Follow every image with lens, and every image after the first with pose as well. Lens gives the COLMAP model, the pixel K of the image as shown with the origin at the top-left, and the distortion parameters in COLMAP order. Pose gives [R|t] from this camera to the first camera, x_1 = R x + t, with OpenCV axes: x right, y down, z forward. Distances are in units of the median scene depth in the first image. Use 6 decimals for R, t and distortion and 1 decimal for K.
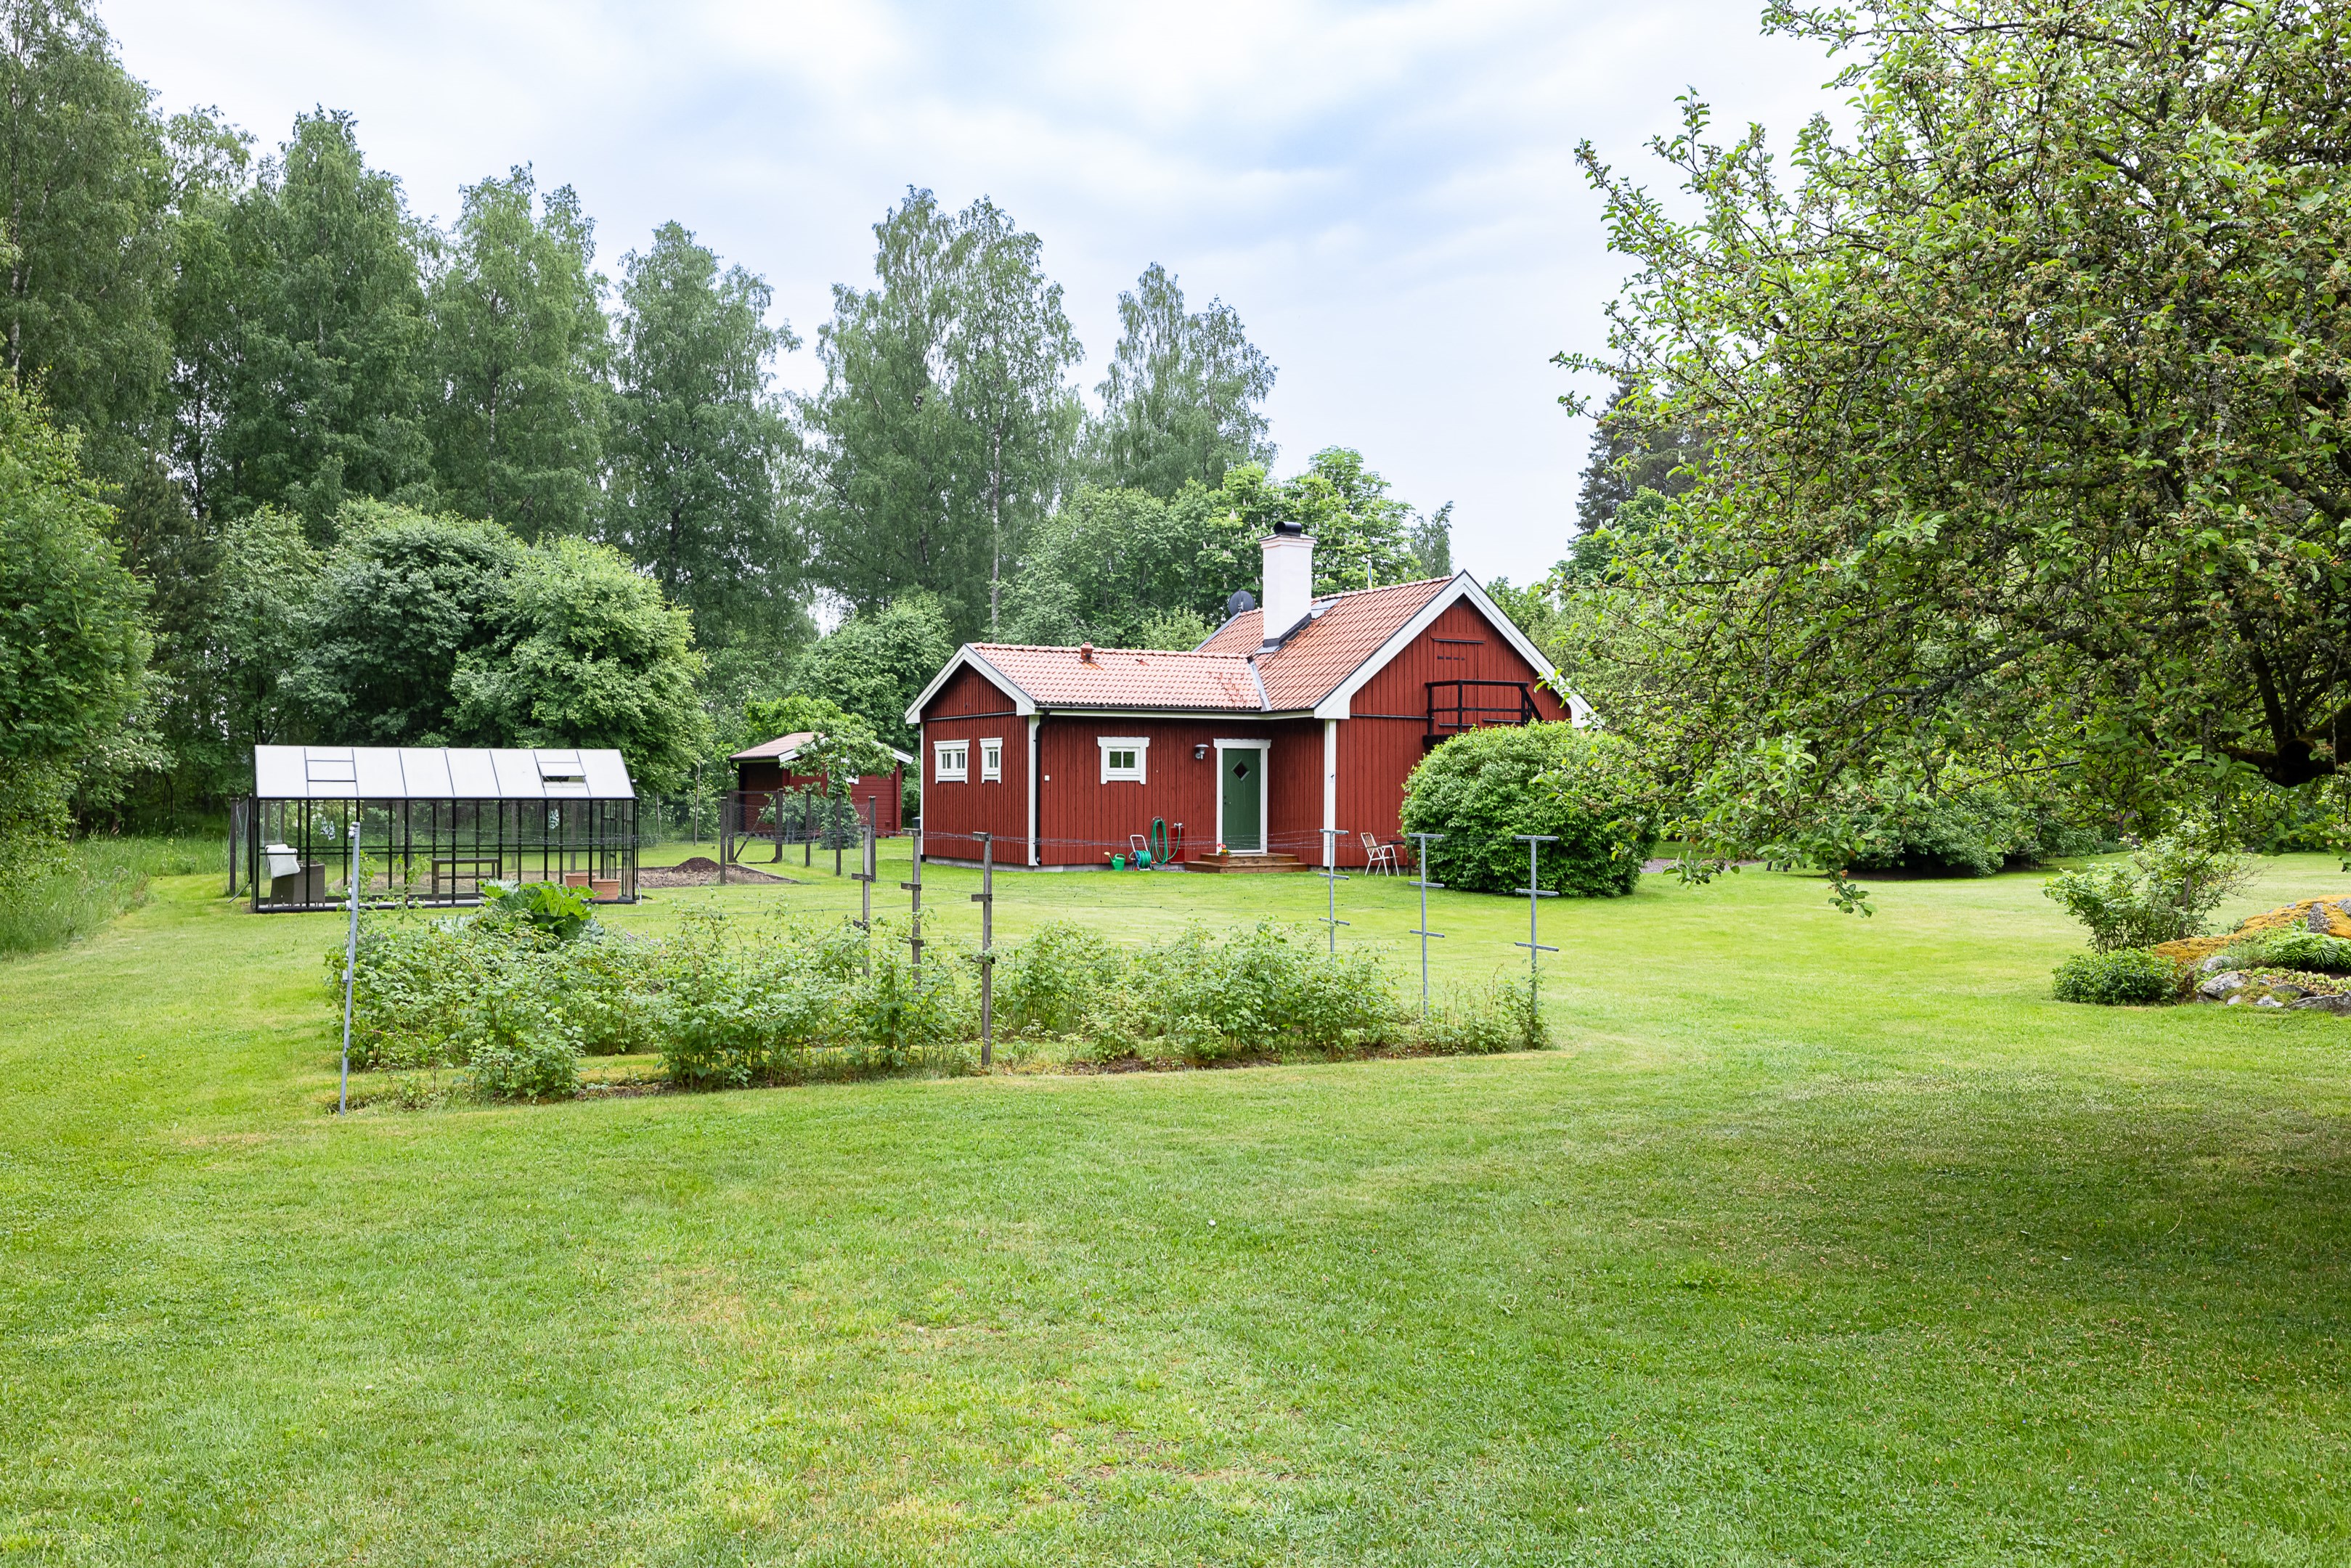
lens RADIAL K [[1849.7, 0, 1175.5], [0, 1849.7, 784.0], [0, 0, 1]] dist [-0.006340, -0.006201]
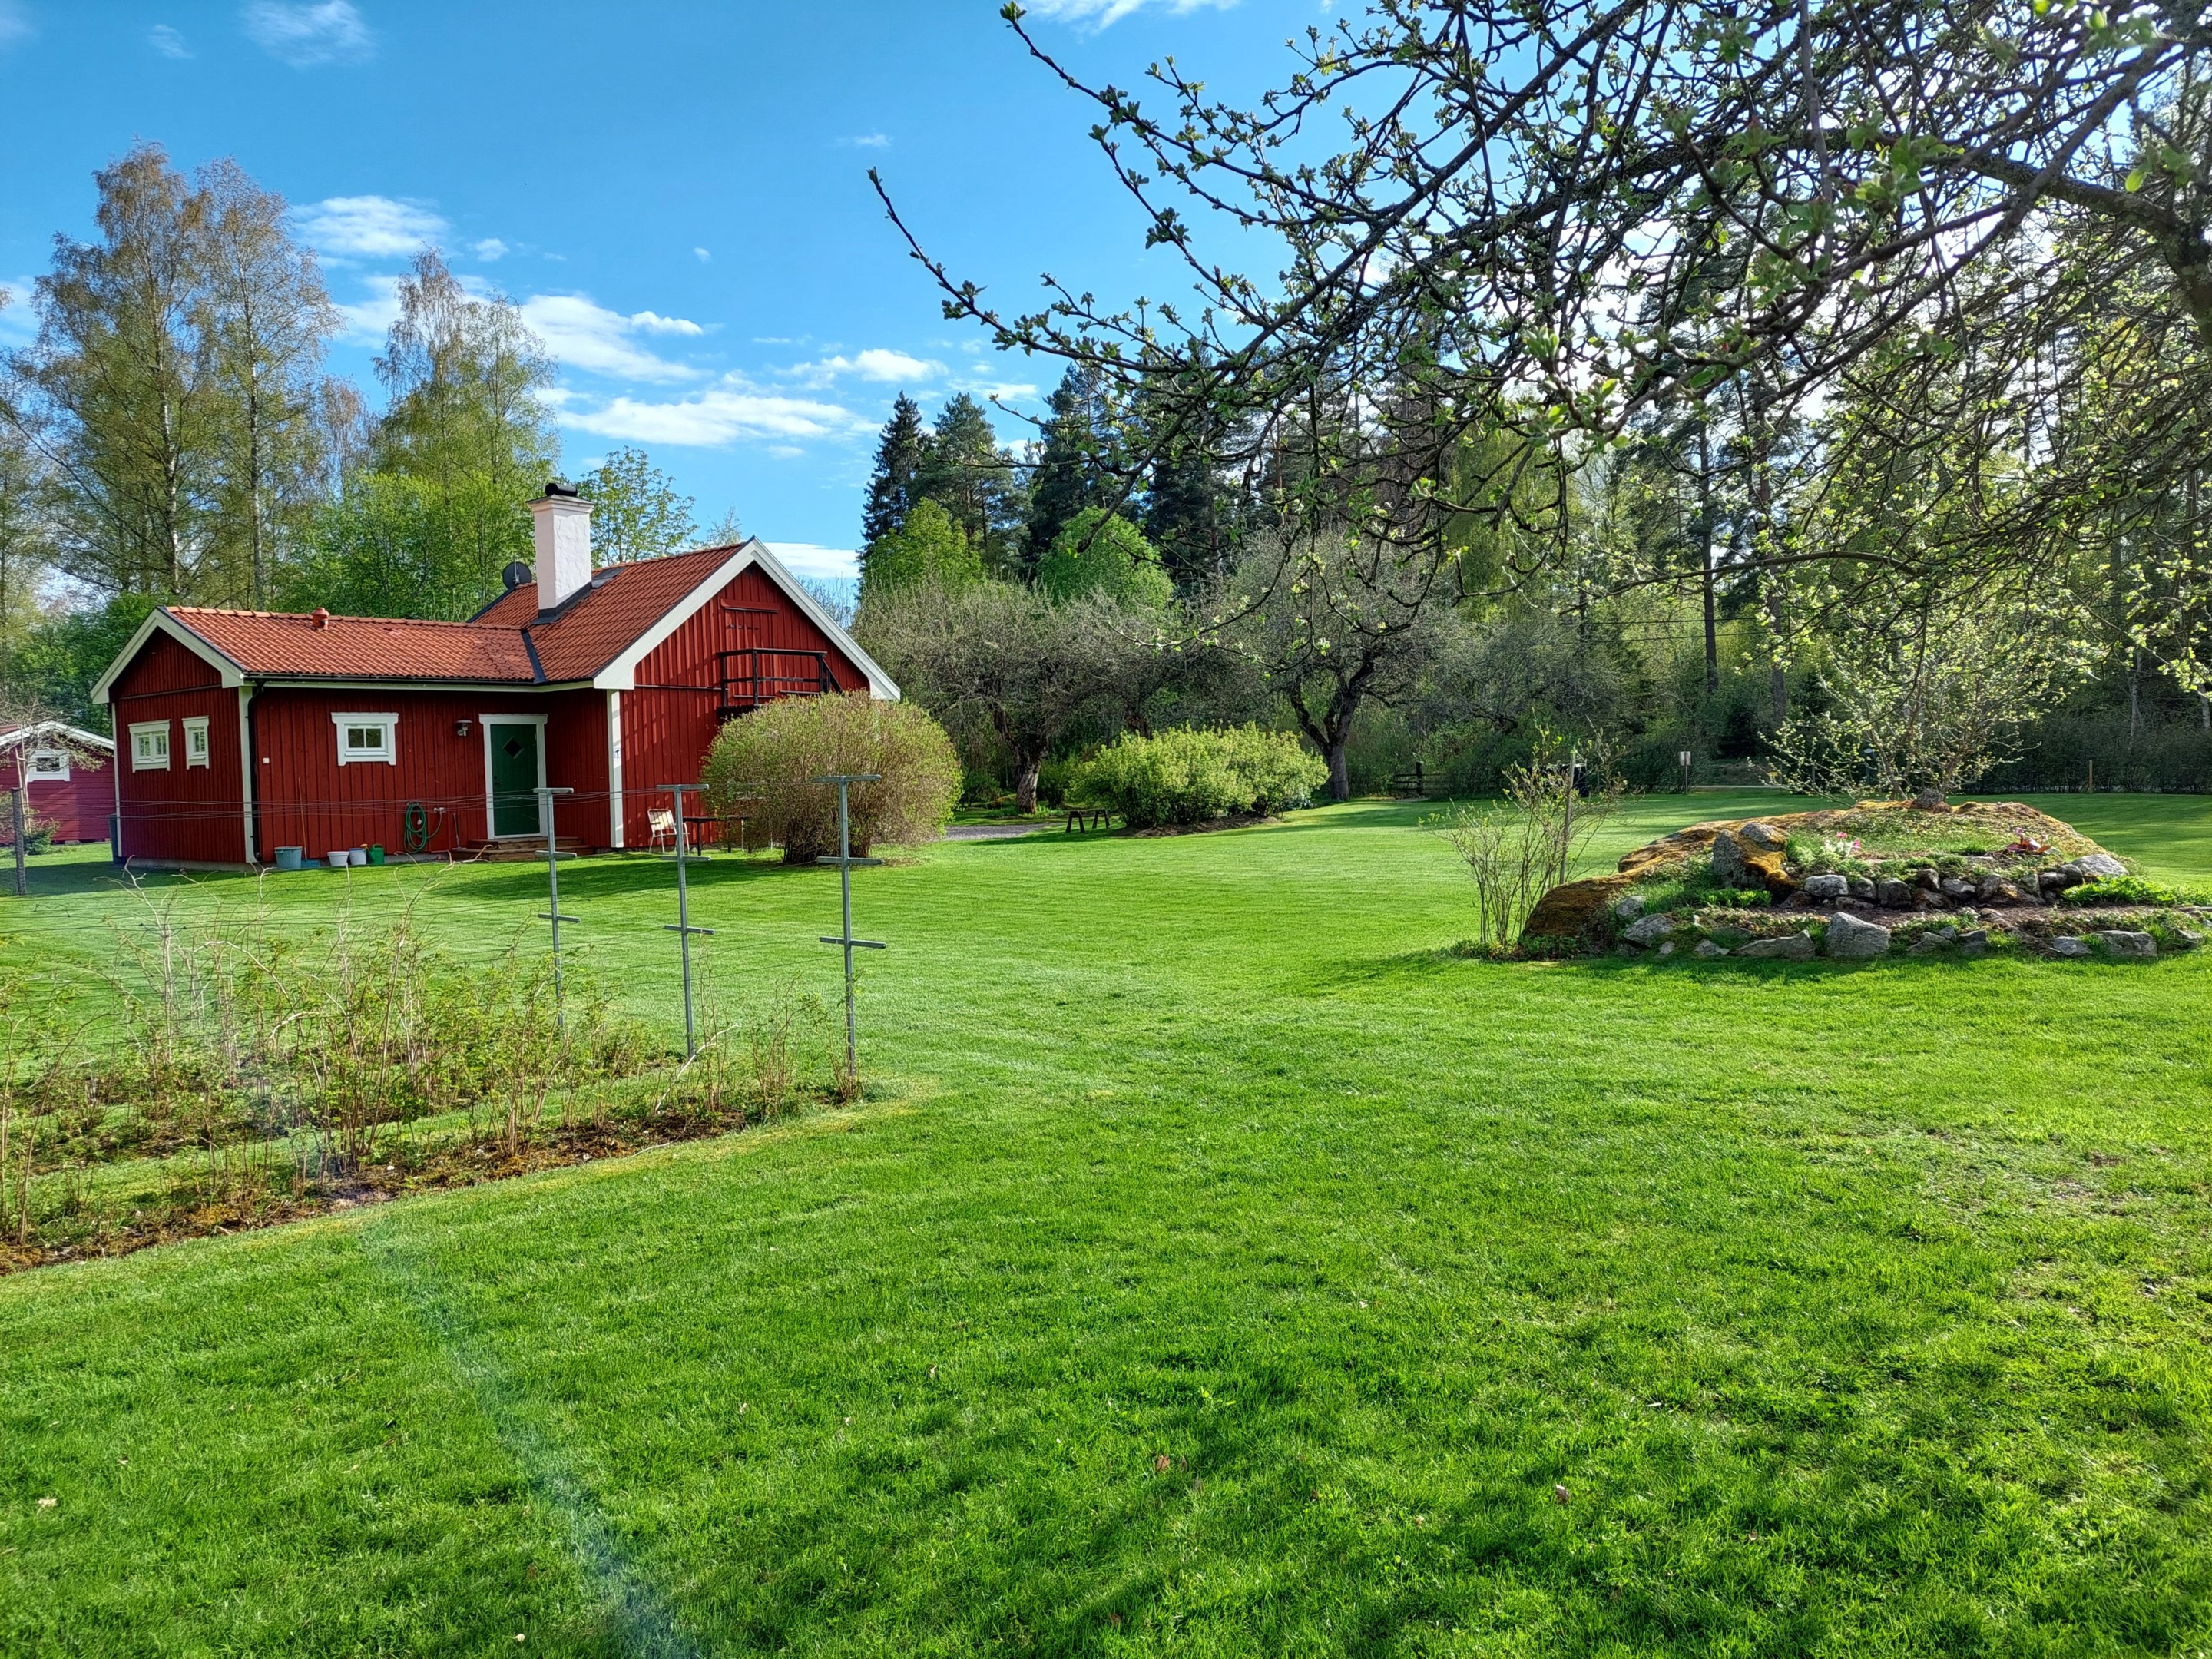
lens RADIAL K [[1569.6, 0, 1228.7], [0, 1569.6, 835.5], [0, 0, 1]] dist [-0.035680, -0.005536]
pose [[0.904539, -0.042923, 0.424224, 0.022145], [0.025169, 0.998560, 0.047368, 0.006771], [-0.425647, -0.032169, 0.904318, 0.122664]]
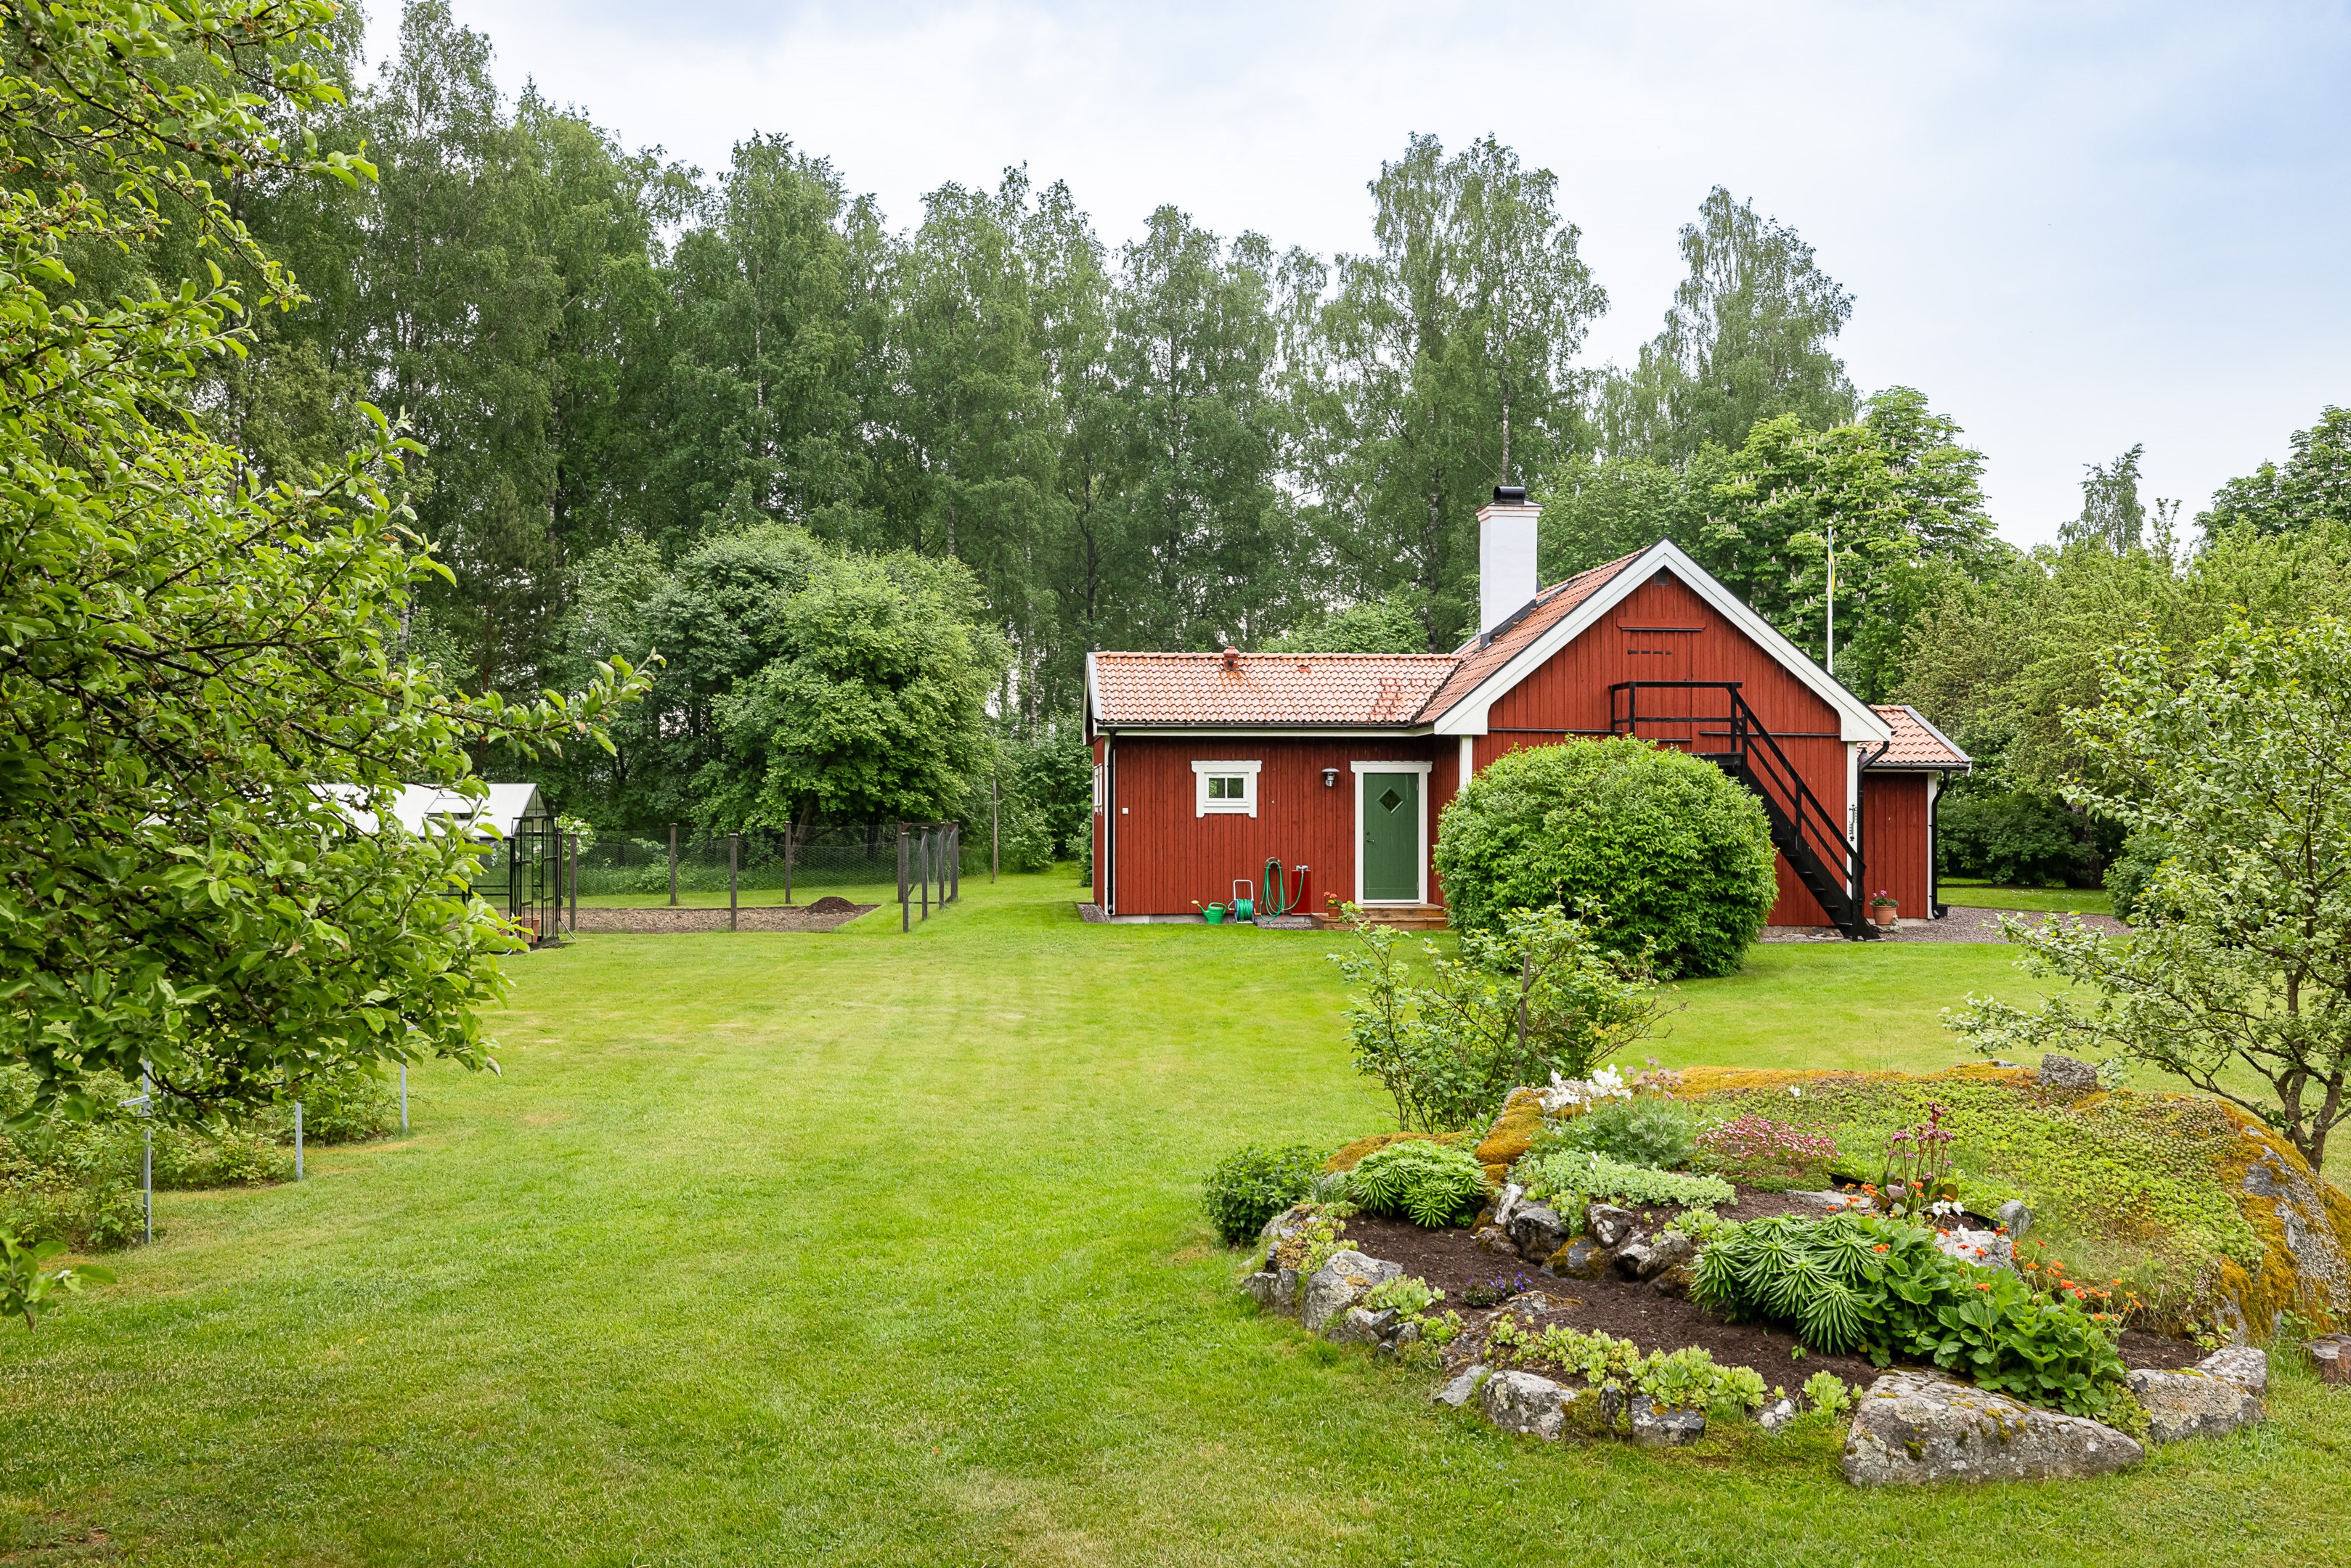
lens RADIAL K [[2007.7, 0, 1175.5], [0, 2007.7, 784.0], [0, 0, 1]] dist [-0.008550, -0.003407]
pose [[0.916893, -0.005681, -0.399093, 0.243603], [0.002318, 0.999958, -0.008908, -0.005640], [0.399126, 0.007243, 0.916867, 0.135505]]
